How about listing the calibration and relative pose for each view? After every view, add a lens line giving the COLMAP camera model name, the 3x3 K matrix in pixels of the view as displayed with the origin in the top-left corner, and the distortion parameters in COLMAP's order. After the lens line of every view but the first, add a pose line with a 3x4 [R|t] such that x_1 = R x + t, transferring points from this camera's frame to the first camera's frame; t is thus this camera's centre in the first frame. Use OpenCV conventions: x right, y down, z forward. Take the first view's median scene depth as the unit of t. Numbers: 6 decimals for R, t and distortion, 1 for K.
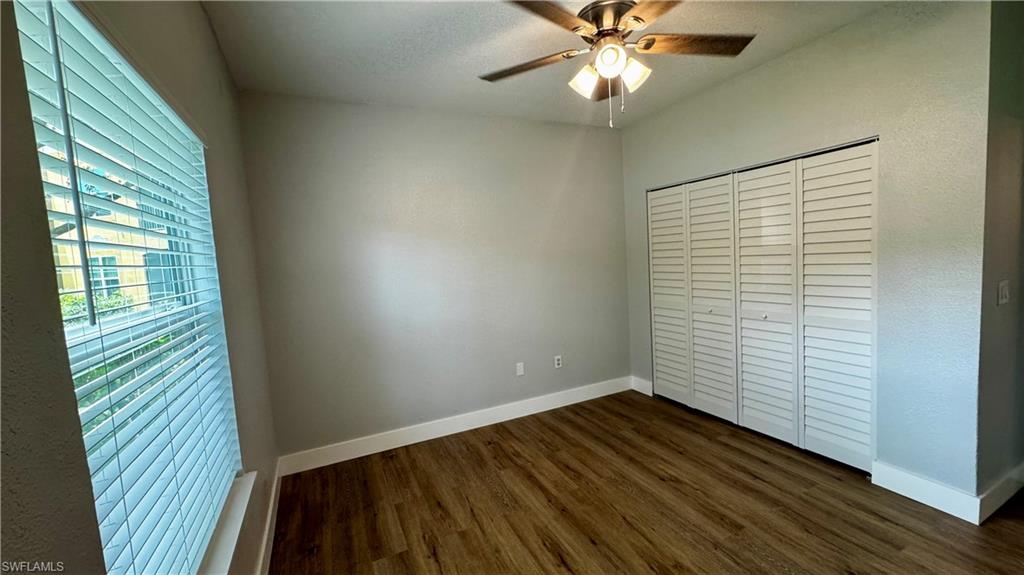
lens RADIAL K [[407.8, 0, 512.0], [0, 407.8, 287.5], [0, 0, 1]] dist [-0.003565, 0.000164]
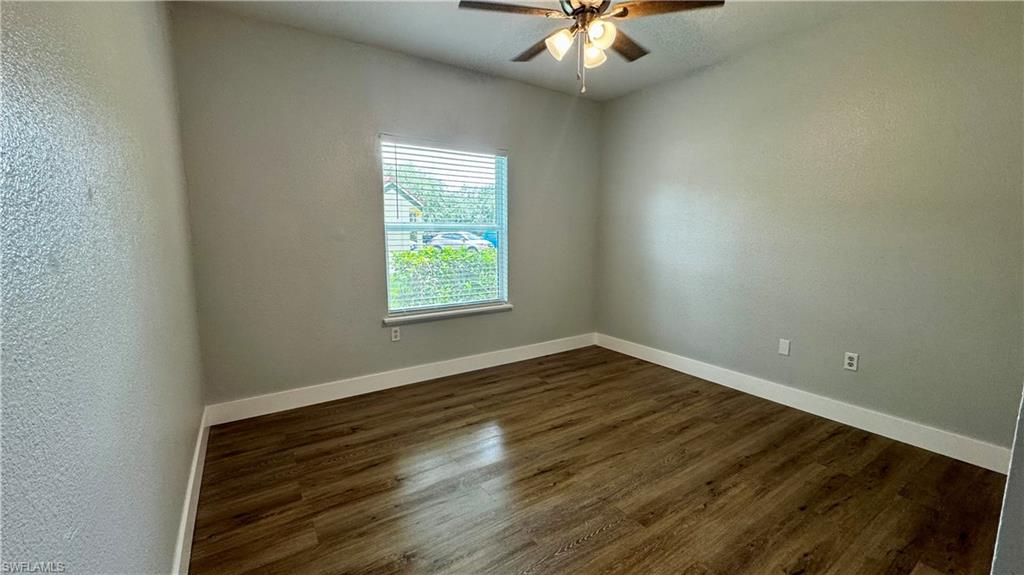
lens RADIAL K [[407.8, 0, 512.0], [0, 407.8, 287.5], [0, 0, 1]] dist [-0.003565, 0.000164]
pose [[0.138015, 0.191855, -0.971671, 0.925113], [-0.087438, 0.979589, 0.180998, -0.025439], [0.986563, 0.059981, 0.151974, 0.409097]]
